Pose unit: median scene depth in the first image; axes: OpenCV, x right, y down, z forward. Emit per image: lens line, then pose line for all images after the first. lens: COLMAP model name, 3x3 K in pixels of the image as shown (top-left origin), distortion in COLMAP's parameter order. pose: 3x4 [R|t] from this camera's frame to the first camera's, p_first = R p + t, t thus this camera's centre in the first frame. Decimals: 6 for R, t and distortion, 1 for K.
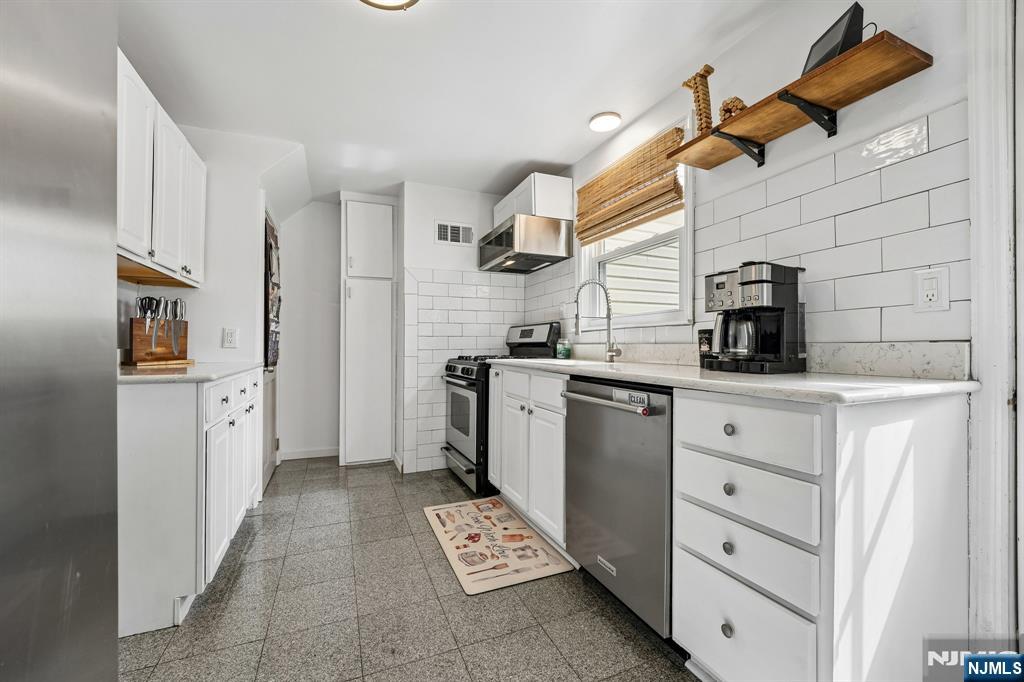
lens RADIAL K [[415.3, 0, 514.6], [0, 415.3, 349.0], [0, 0, 1]] dist [0.000029, -0.000004]
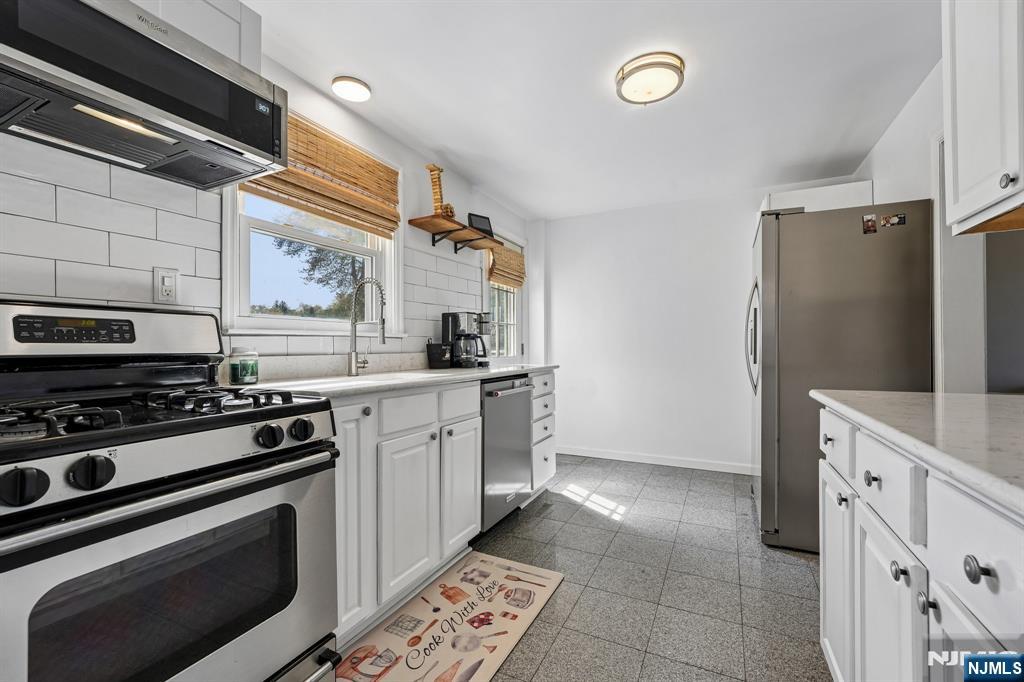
lens RADIAL K [[420.6, 0, 512.0], [0, 420.6, 347.3], [0, 0, 1]] dist [-0.021572, 0.000126]
pose [[-0.640775, 0.005637, 0.767708, -0.655308], [0.015806, 0.999858, 0.005851, -0.026875], [-0.767566, 0.015883, -0.640773, 1.334118]]
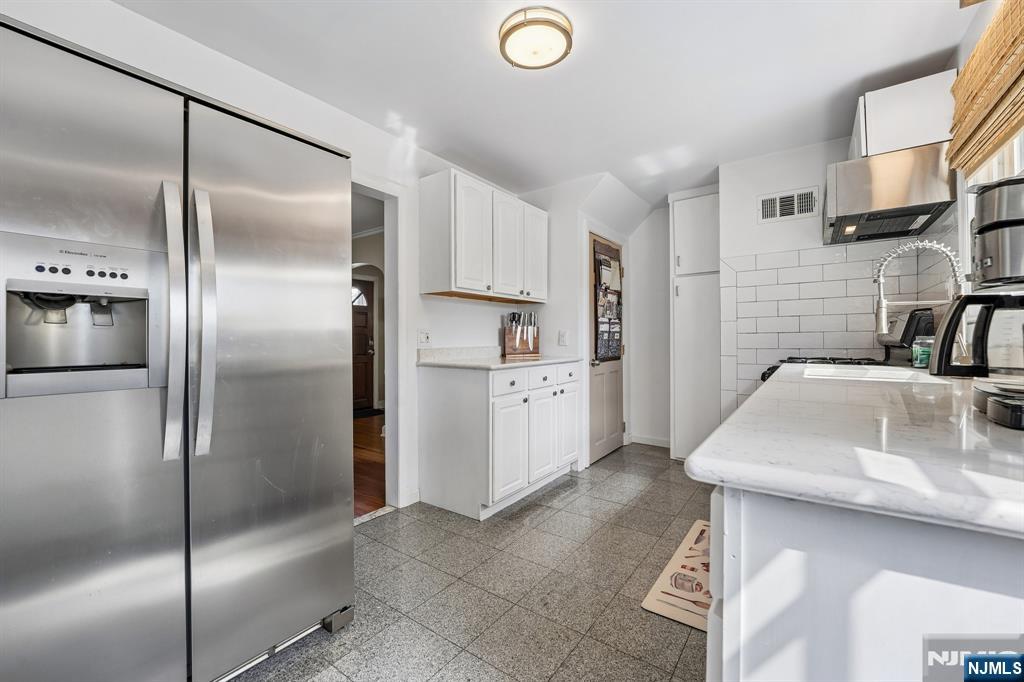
lens RADIAL K [[420.6, 0, 512.0], [0, 420.6, 347.3], [0, 0, 1]] dist [-0.021572, 0.000126]
pose [[0.512450, 0.014703, -0.858591, 0.404708], [-0.004175, 0.999884, 0.014630, -0.017095], [0.858707, -0.003913, 0.512453, 0.181299]]
